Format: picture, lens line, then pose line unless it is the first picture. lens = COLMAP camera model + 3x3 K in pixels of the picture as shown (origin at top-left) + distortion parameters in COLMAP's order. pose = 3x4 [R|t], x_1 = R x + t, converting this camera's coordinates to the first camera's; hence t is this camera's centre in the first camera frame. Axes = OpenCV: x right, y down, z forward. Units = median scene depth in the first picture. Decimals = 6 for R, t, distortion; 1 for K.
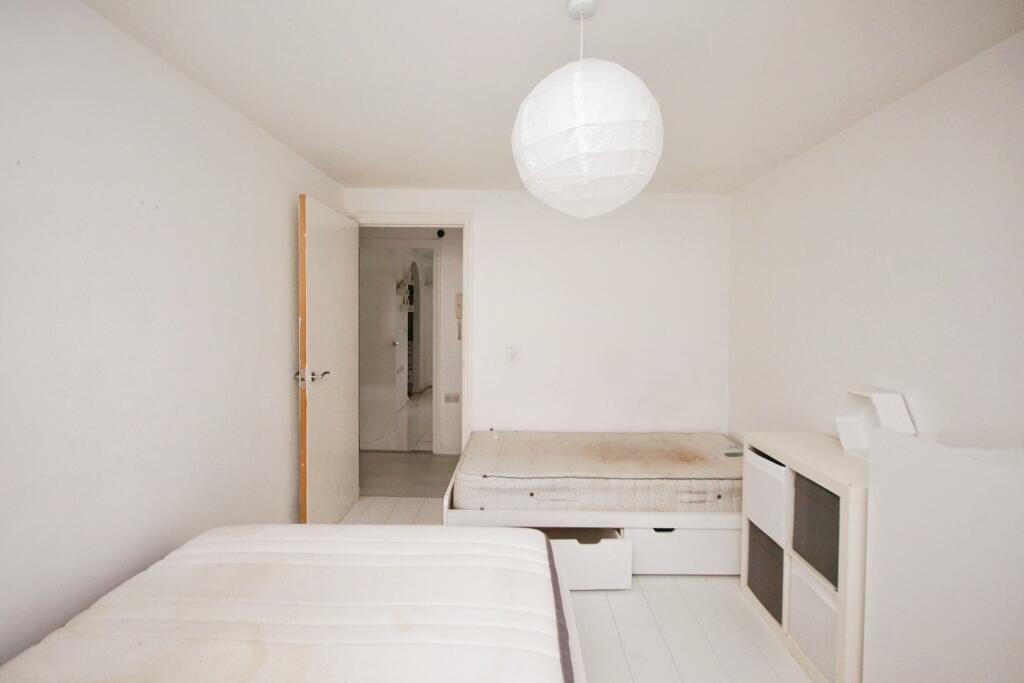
lens RADIAL K [[457.5, 0, 514.7], [0, 457.5, 334.5], [0, 0, 1]] dist [-0.000475, -0.004465]
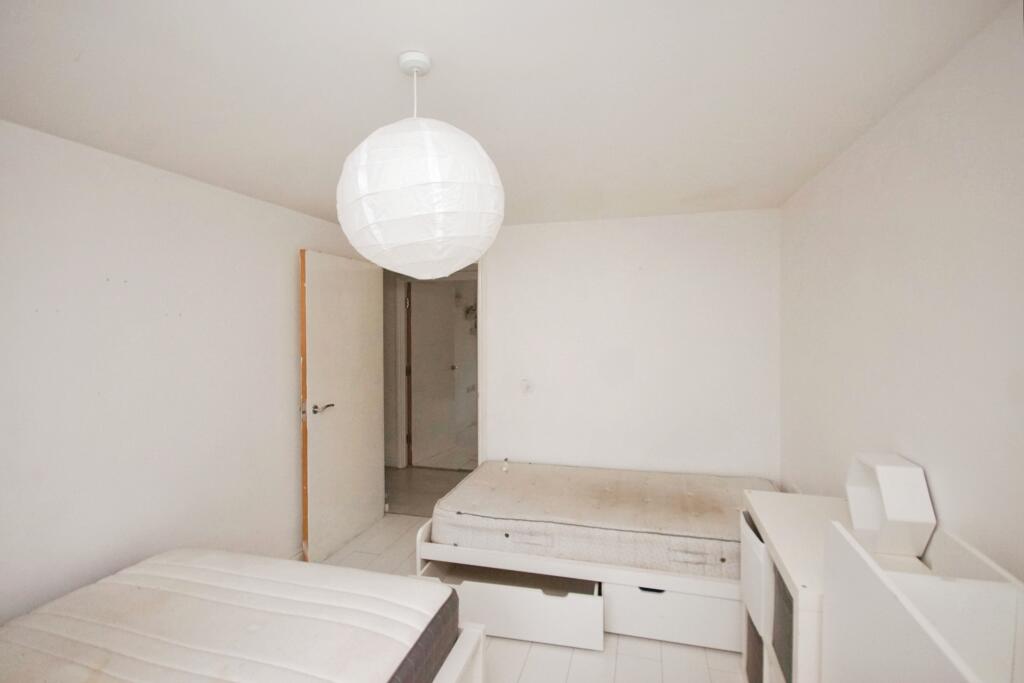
lens RADIAL K [[436.1, 0, 512.0], [0, 436.1, 341.5], [0, 0, 1]] dist [-0.002568, -0.000482]
pose [[0.965100, -0.003078, -0.261865, 0.294210], [0.000053, 0.999933, -0.011560, -0.059732], [0.261883, 0.011142, 0.965035, 0.085523]]
